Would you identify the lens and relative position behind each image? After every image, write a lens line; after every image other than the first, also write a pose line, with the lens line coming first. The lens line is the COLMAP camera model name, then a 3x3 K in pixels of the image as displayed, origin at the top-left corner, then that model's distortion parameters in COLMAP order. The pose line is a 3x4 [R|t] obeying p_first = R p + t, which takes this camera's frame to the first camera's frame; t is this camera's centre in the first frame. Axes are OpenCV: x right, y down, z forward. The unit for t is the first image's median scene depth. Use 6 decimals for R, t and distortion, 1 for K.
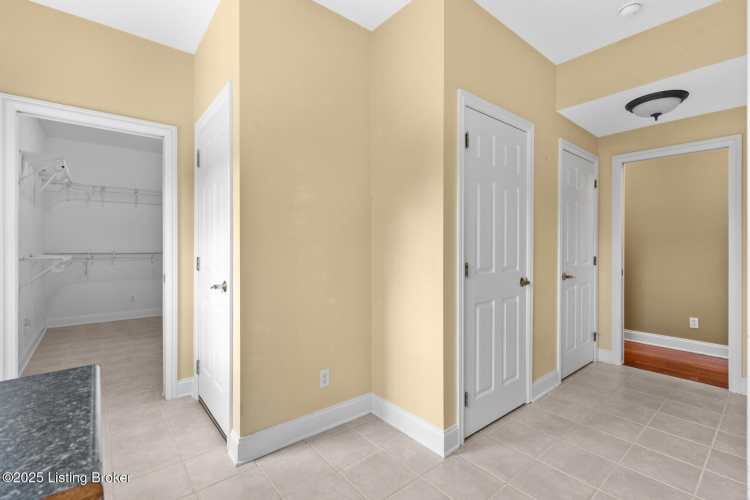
lens RADIAL K [[339.3, 0, 376.6], [0, 339.3, 247.1], [0, 0, 1]] dist [-0.003965, 0.000315]
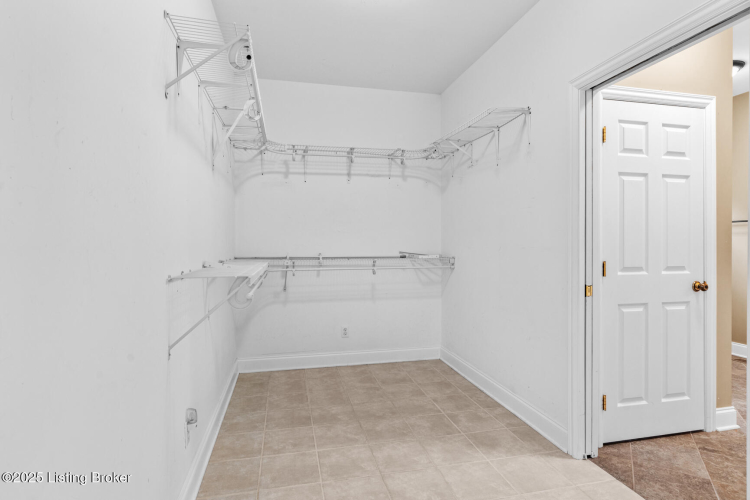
lens RADIAL K [[405.5, 0, 375.8], [0, 405.5, 251.1], [0, 0, 1]] dist [-0.006330, -0.000542]
pose [[0.889340, -0.009525, -0.457148, -0.367862], [0.009771, 0.999951, -0.001827, 0.009105], [0.457143, -0.002842, 0.889389, 0.411879]]
